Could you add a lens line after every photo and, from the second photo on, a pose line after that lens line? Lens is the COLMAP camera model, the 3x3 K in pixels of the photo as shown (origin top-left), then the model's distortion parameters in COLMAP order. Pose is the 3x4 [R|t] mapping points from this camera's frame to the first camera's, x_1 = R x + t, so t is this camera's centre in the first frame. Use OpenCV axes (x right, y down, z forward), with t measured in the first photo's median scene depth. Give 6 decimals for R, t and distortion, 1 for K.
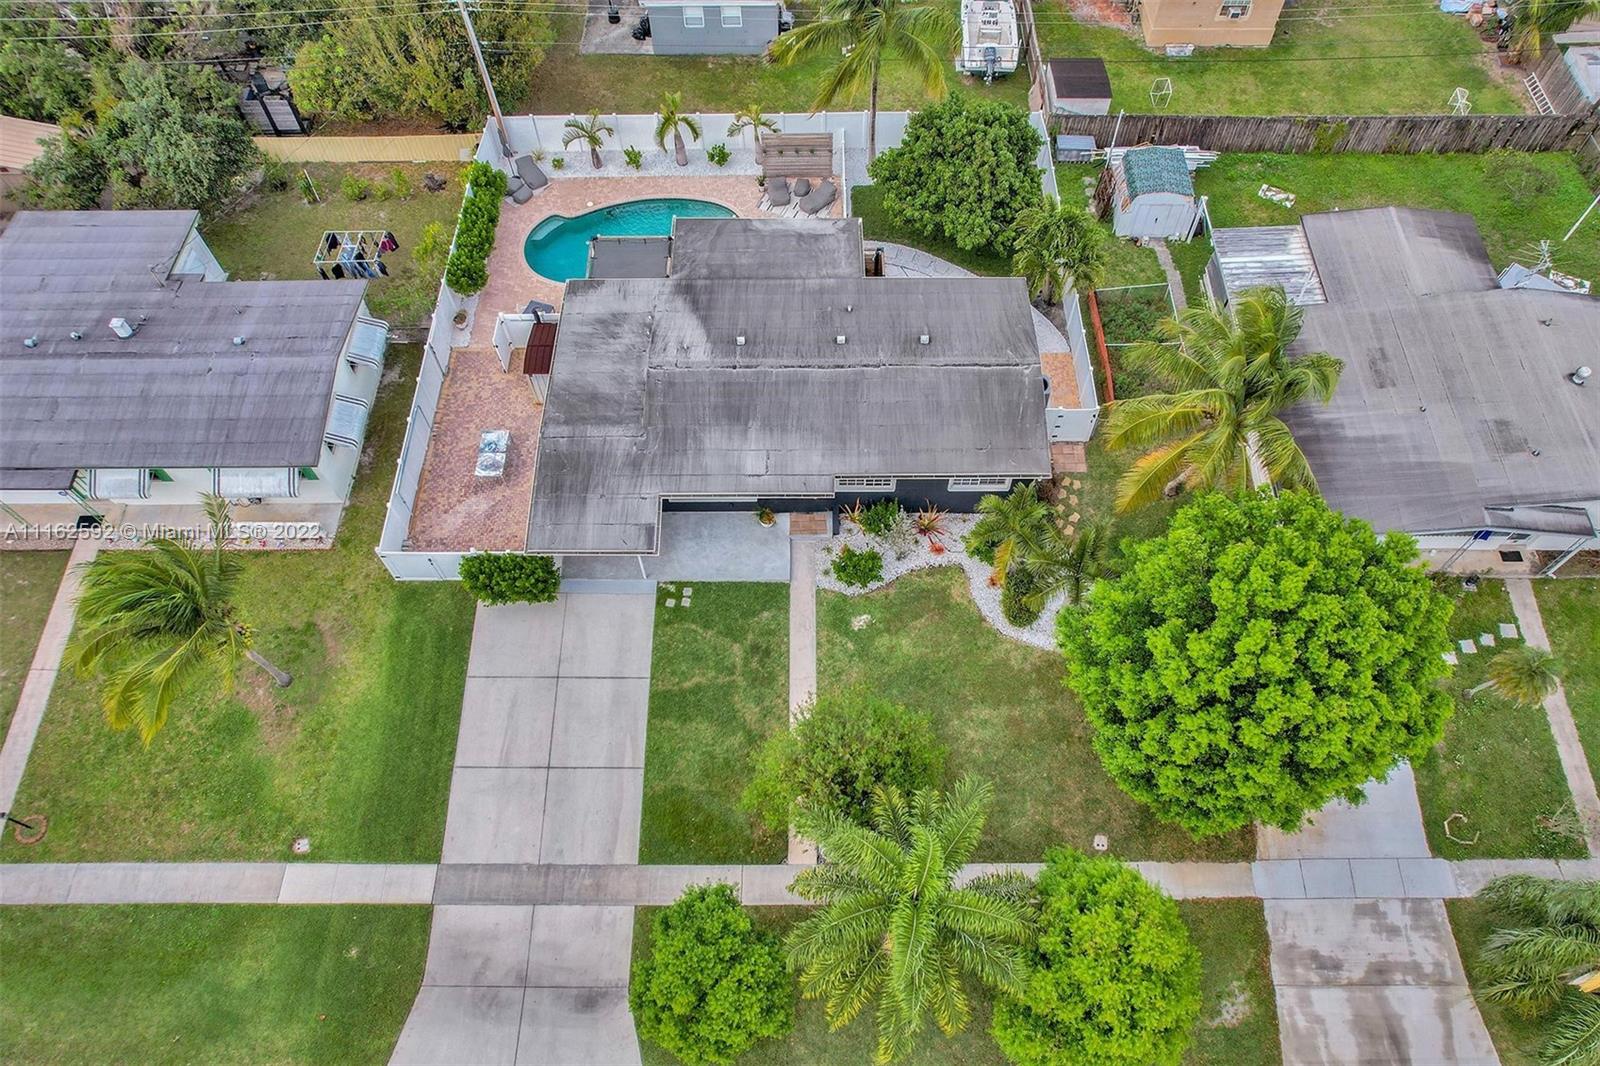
lens RADIAL K [[1005.8, 0, 800.3], [0, 1005.8, 613.3], [0, 0, 1]] dist [-0.022923, 0.001475]
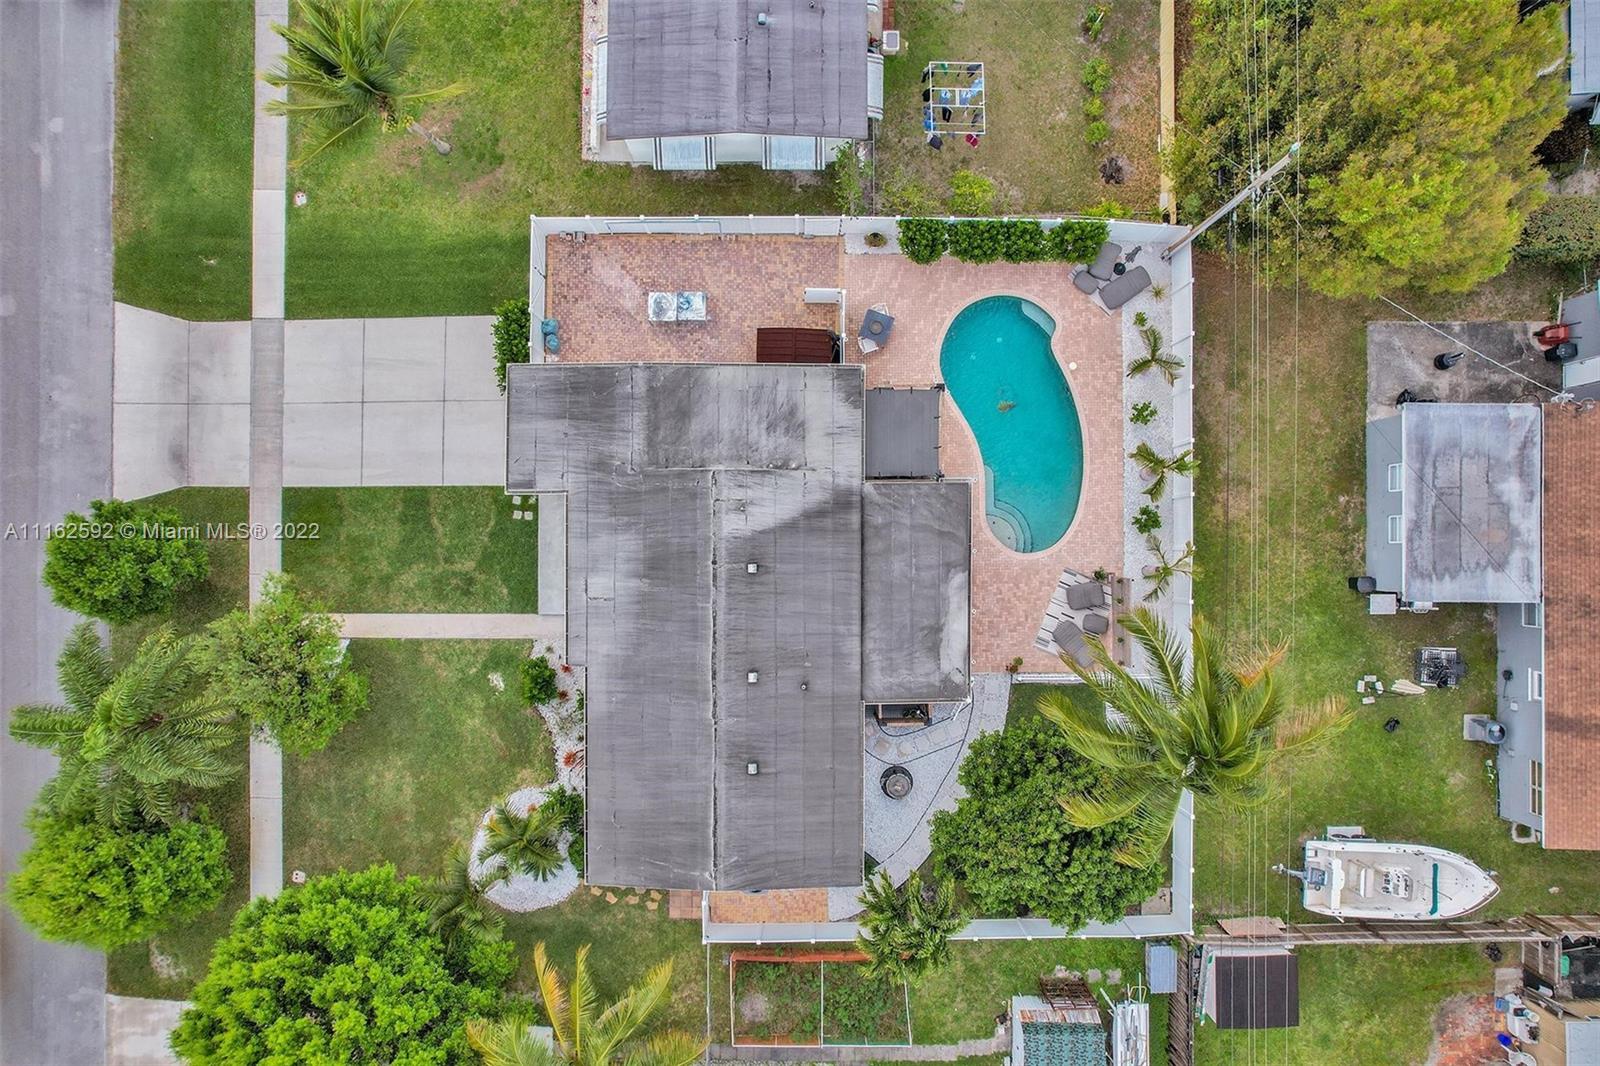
lens RADIAL K [[1028.5, 0, 800.0], [0, 1028.5, 533.0], [0, 0, 1]] dist [-0.026694, -0.000723]
pose [[0.003425, 0.999993, -0.001459, -0.092341], [-0.885211, 0.003710, 0.465175, -0.768154], [0.465177, -0.000302, 0.885218, 0.191271]]
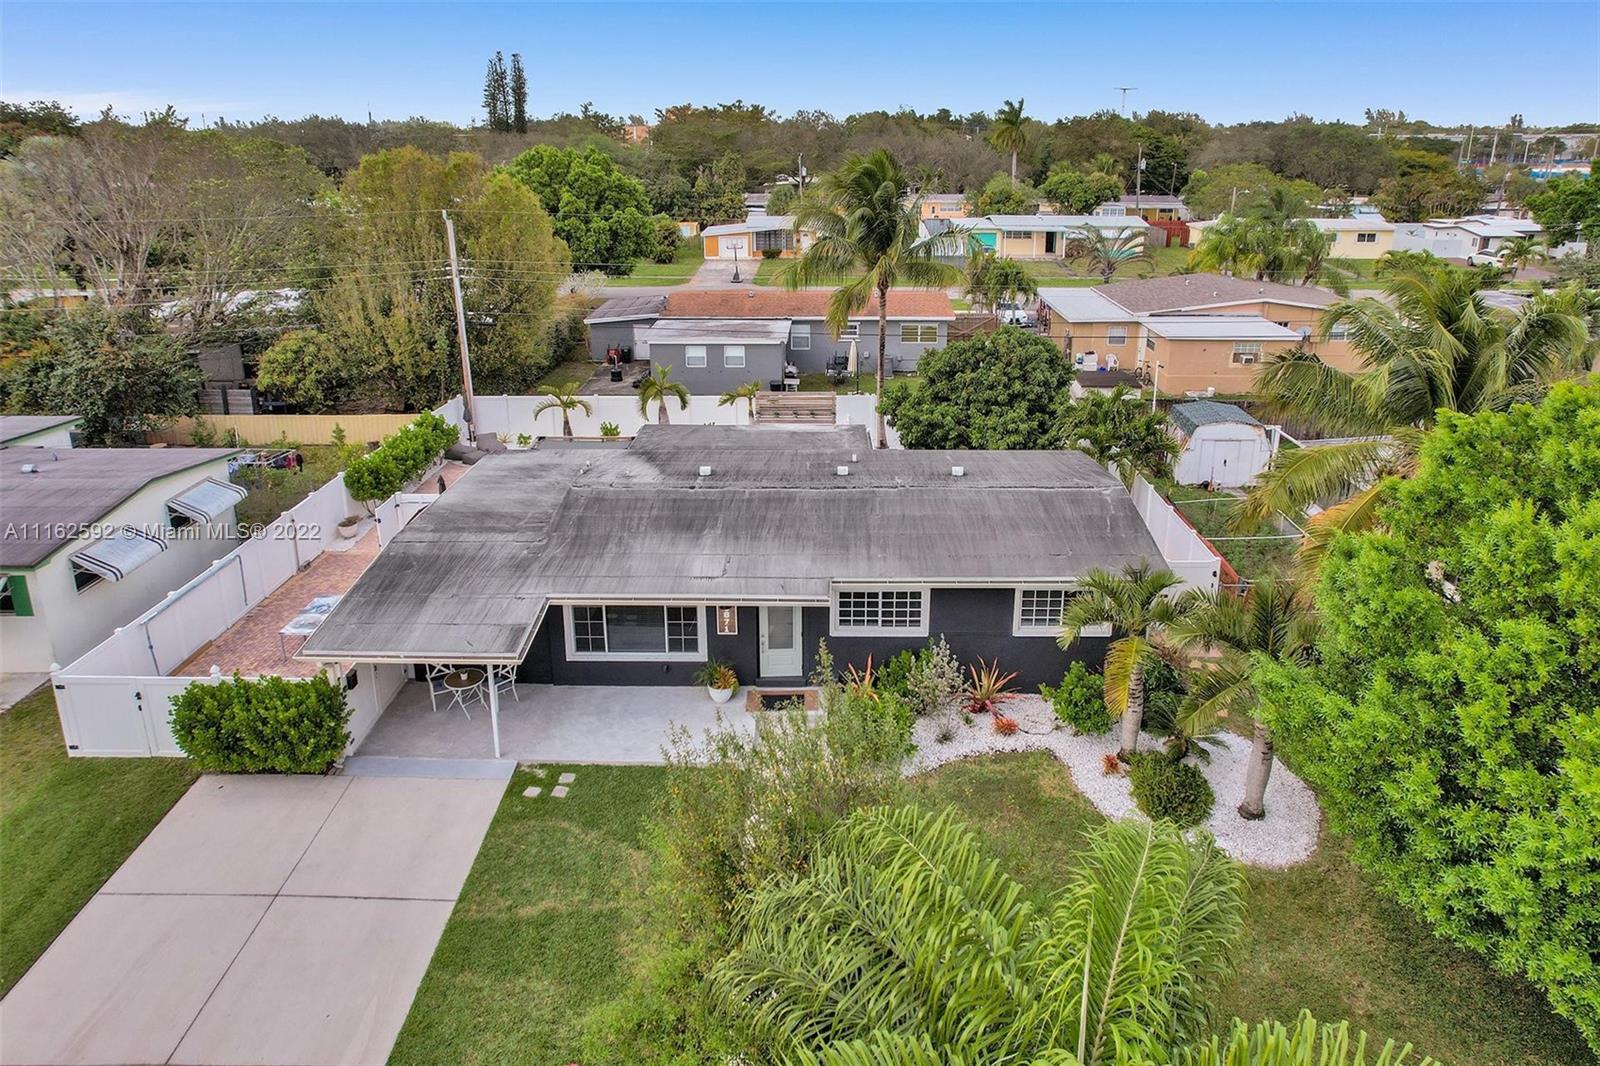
lens RADIAL K [[1044.2, 0, 812.7], [0, 1044.2, 447.5], [0, 0, 1]] dist [-0.034844, -0.000423]
pose [[0.999689, 0.023603, -0.008061, 0.025002], [-0.022393, 0.707052, -0.706807, 0.255224], [-0.010984, 0.706767, 0.707361, 0.461623]]
